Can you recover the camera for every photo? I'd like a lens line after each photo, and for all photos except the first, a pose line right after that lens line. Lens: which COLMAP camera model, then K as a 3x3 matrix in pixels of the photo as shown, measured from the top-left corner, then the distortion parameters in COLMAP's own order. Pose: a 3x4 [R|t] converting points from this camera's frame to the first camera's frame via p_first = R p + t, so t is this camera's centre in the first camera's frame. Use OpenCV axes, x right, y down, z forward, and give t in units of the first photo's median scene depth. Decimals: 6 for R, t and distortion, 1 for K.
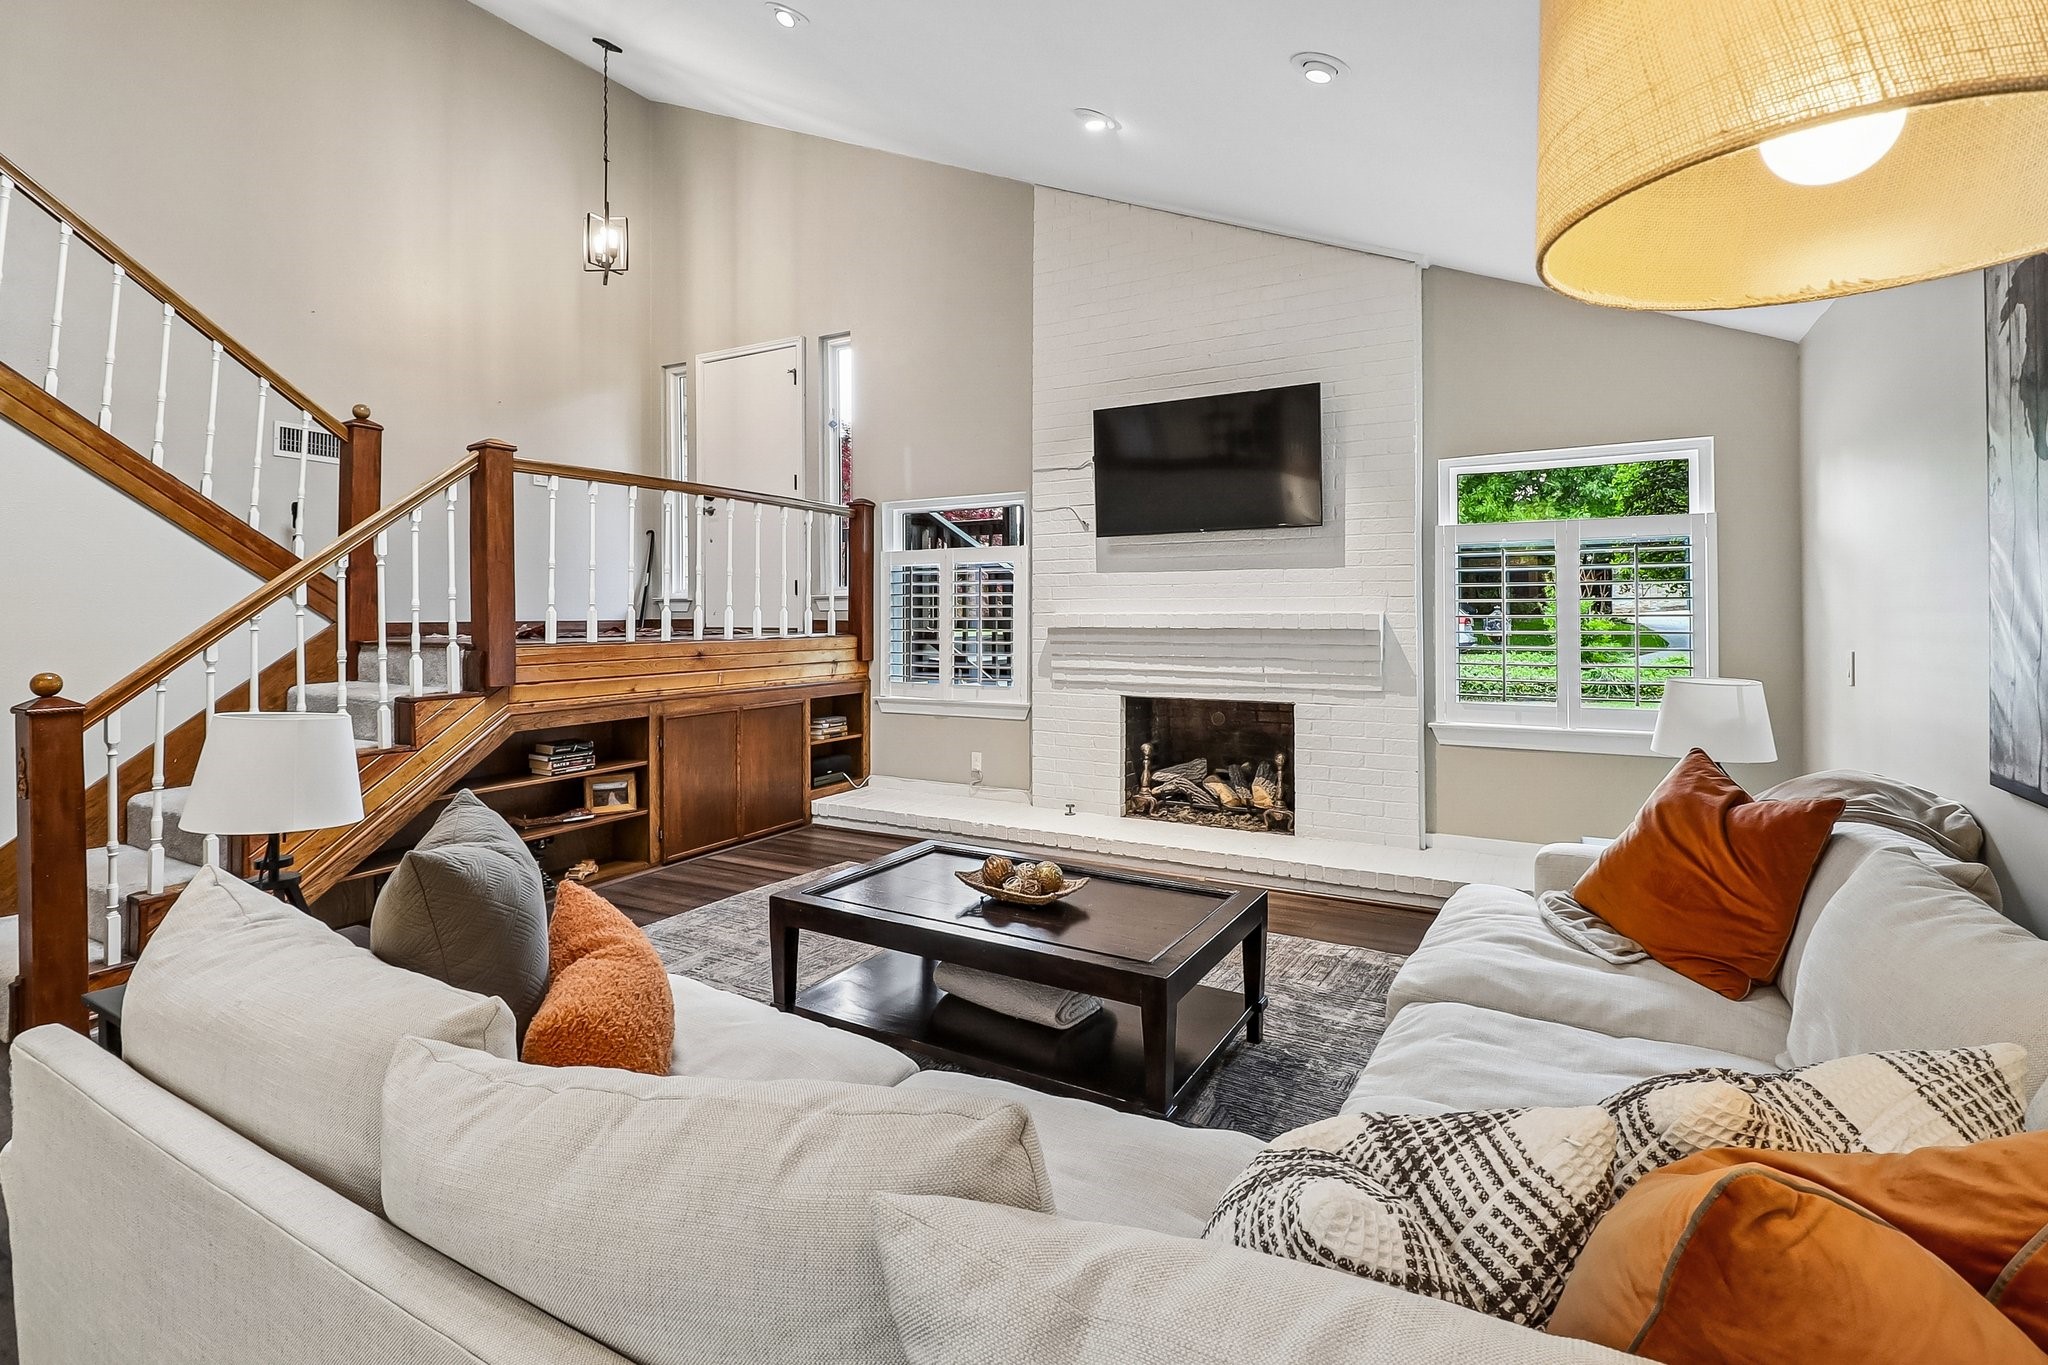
lens RADIAL K [[961.6, 0, 1014.6], [0, 961.6, 610.8], [0, 0, 1]] dist [-0.005299, -0.003163]
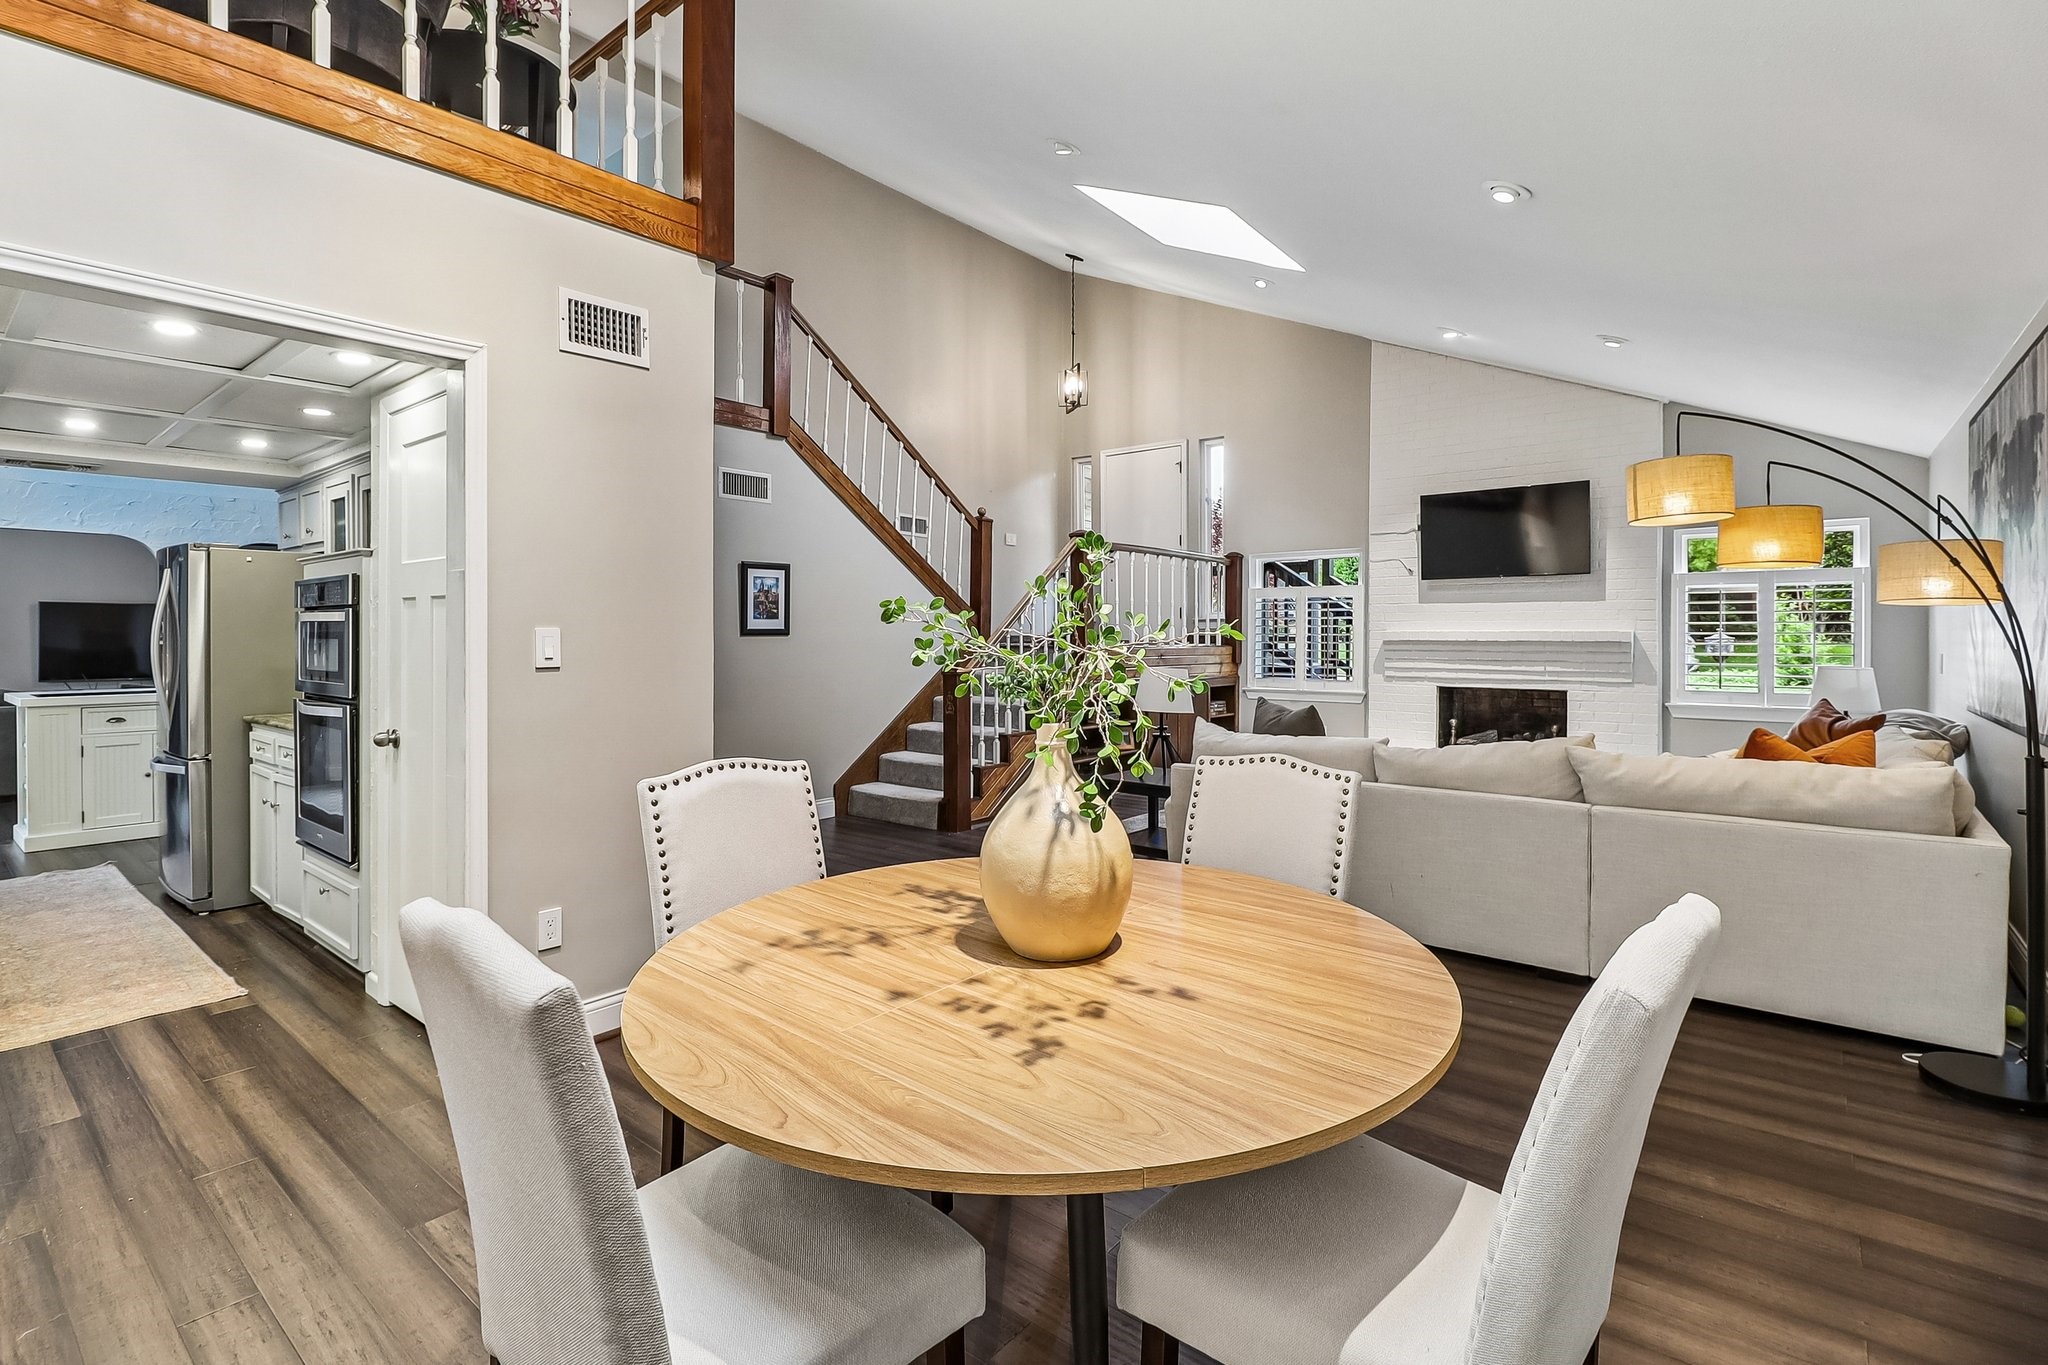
lens RADIAL K [[961.6, 0, 1008.8], [0, 961.6, 640.7], [0, 0, 1]] dist [-0.005299, -0.003163]
pose [[0.984975, 0.004728, -0.172630, -0.281104], [-0.002883, 0.999936, 0.010940, 0.003179], [0.172671, -0.010278, 0.984926, -0.571838]]
